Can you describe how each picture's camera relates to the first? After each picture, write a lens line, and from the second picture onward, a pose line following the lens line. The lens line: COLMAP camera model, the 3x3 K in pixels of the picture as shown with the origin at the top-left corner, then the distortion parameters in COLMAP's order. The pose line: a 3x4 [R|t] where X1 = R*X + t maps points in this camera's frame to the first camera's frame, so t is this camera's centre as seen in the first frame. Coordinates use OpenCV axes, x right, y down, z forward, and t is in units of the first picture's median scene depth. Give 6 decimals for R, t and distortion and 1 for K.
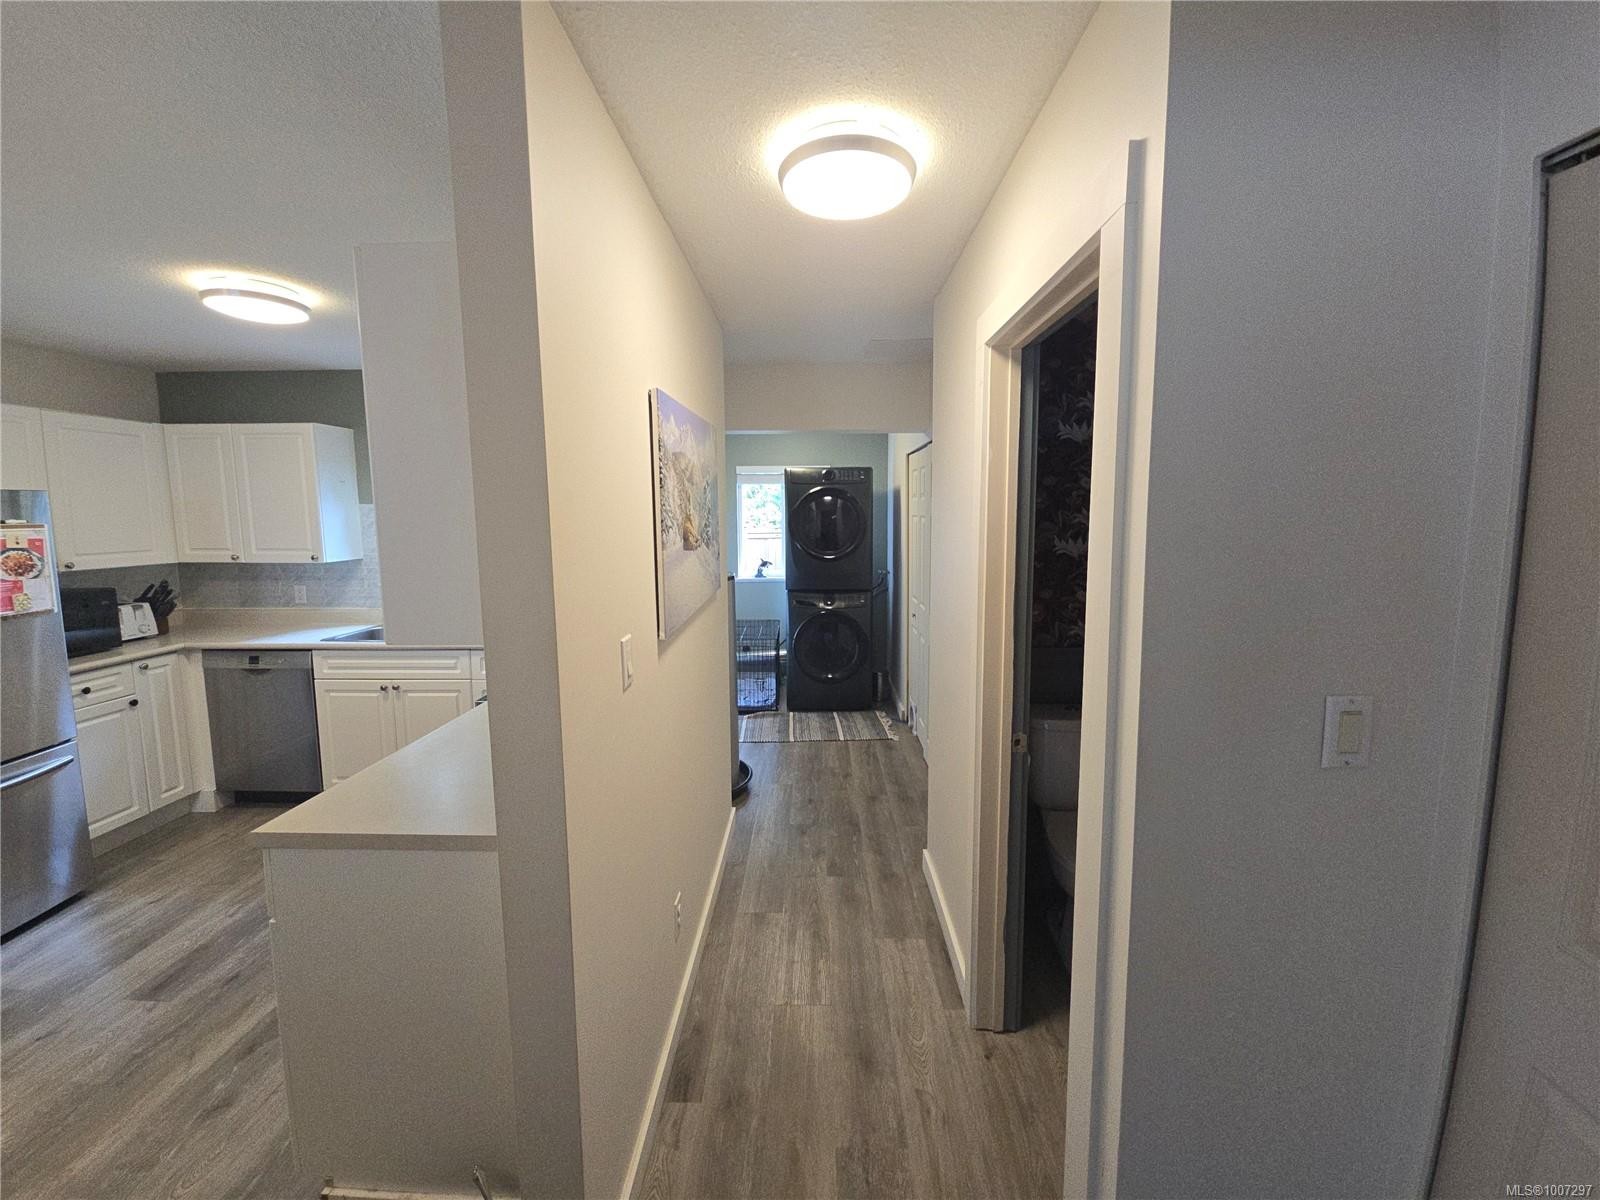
lens RADIAL K [[650.7, 0, 795.8], [0, 650.7, 584.5], [0, 0, 1]] dist [0.010060, -0.007431]
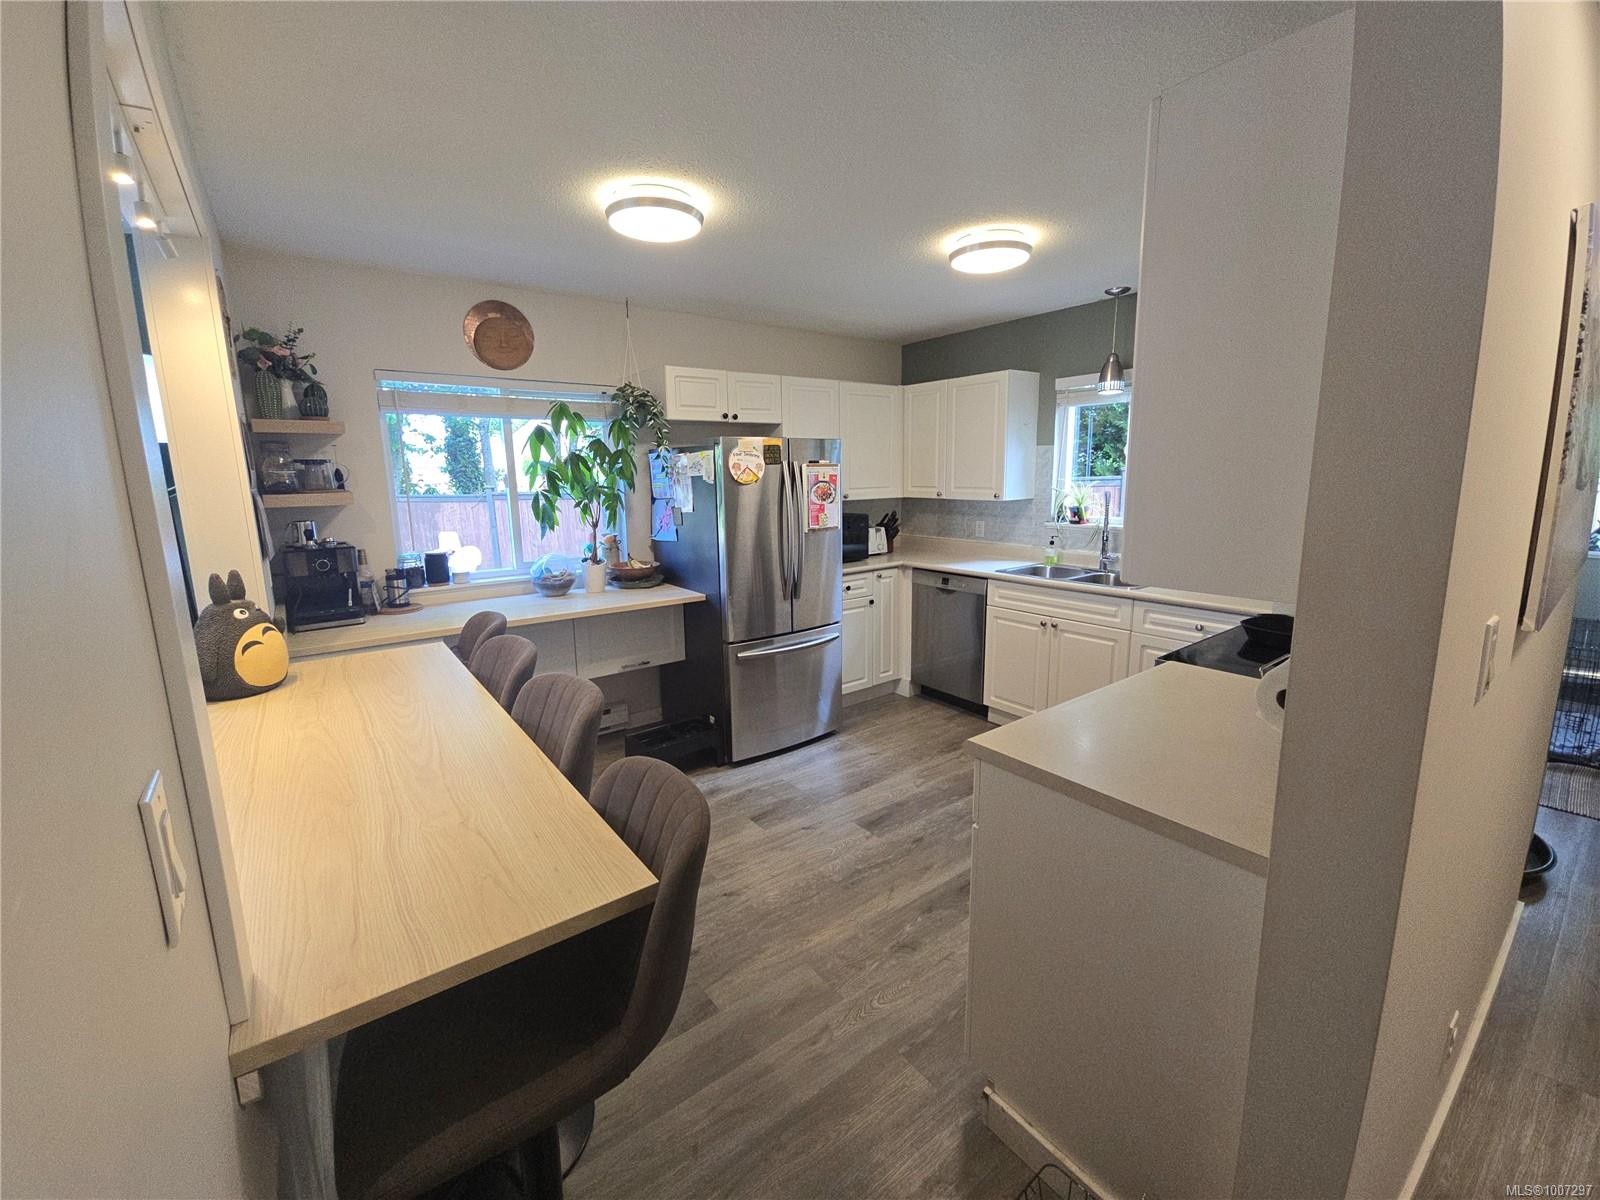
lens RADIAL K [[657.2, 0, 798.0], [0, 657.2, 582.1], [0, 0, 1]] dist [0.010426, 0.000123]
pose [[0.627521, 0.124620, -0.768562, -0.082360], [-0.070518, 0.992148, 0.103297, 0.013203], [0.775399, -0.010624, 0.631382, 0.040919]]
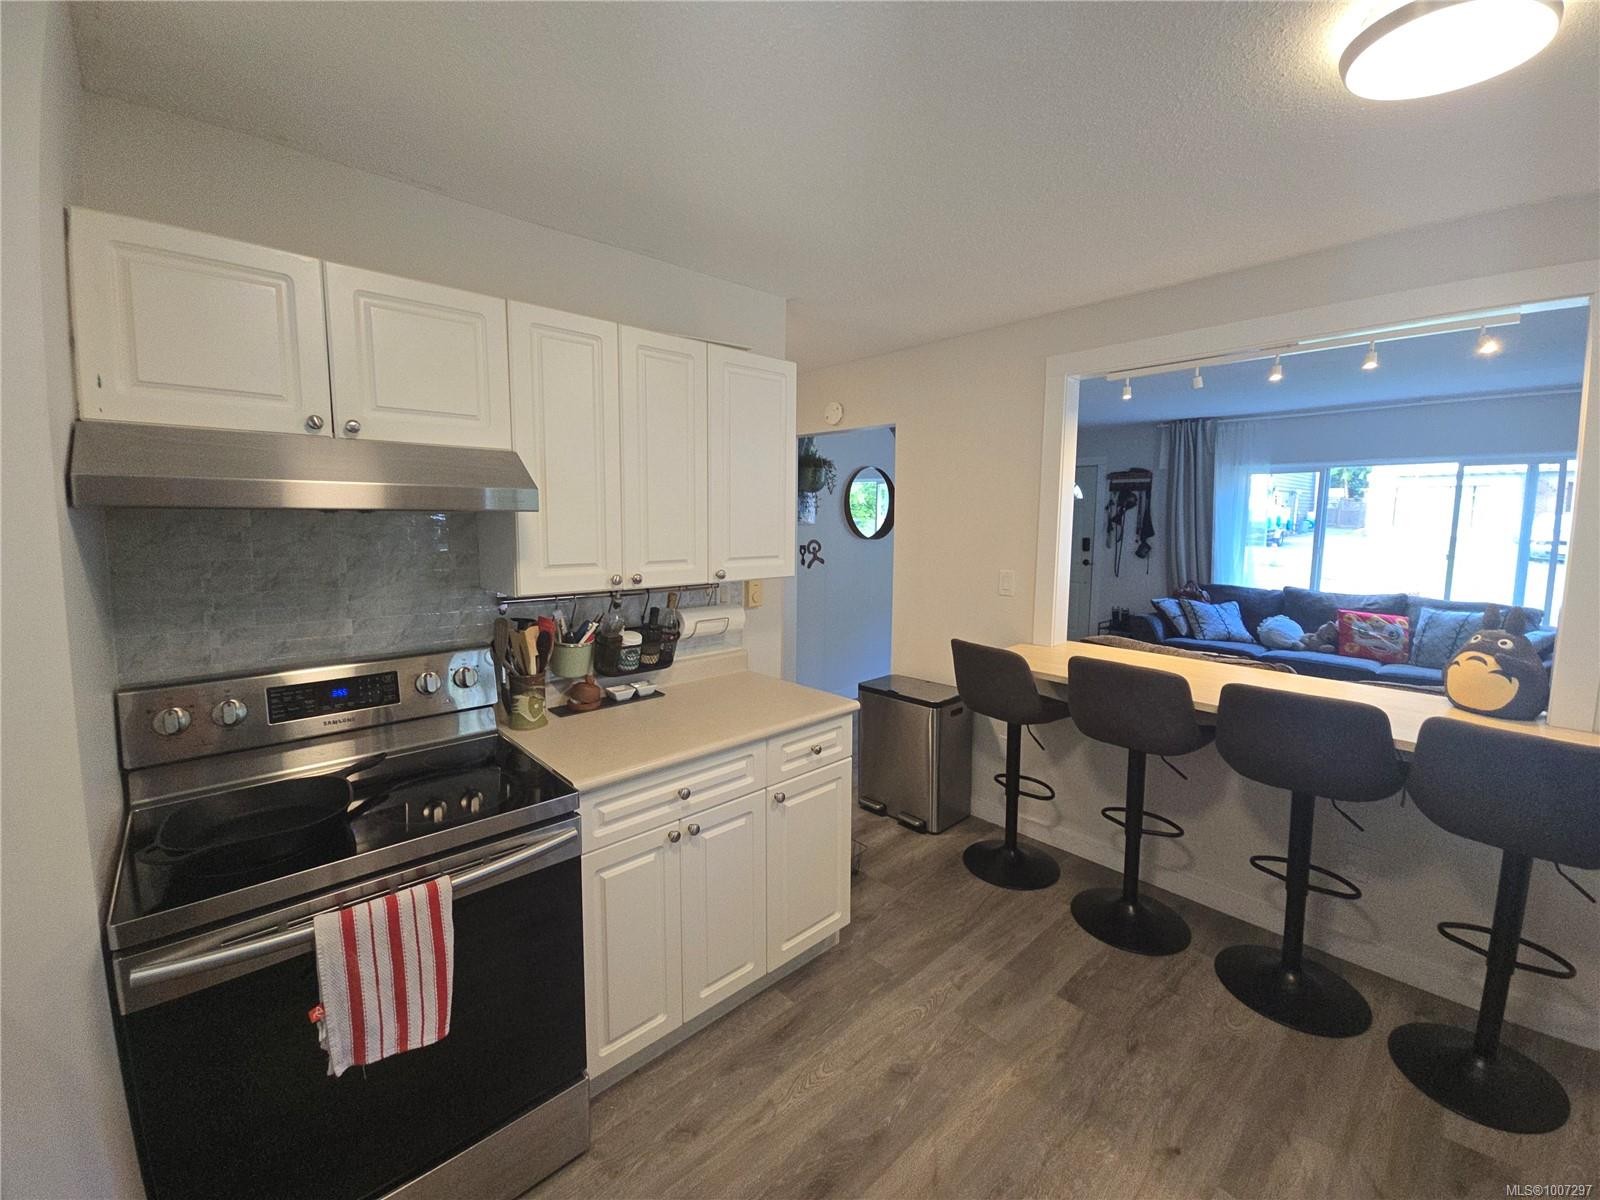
lens RADIAL K [[650.7, 0, 794.5], [0, 650.7, 583.3], [0, 0, 1]] dist [0.010060, -0.007431]
pose [[-0.692379, -0.072043, 0.717928, -0.752658], [0.077262, 0.981879, 0.173043, -0.078623], [-0.717385, 0.175280, -0.674267, 0.868606]]
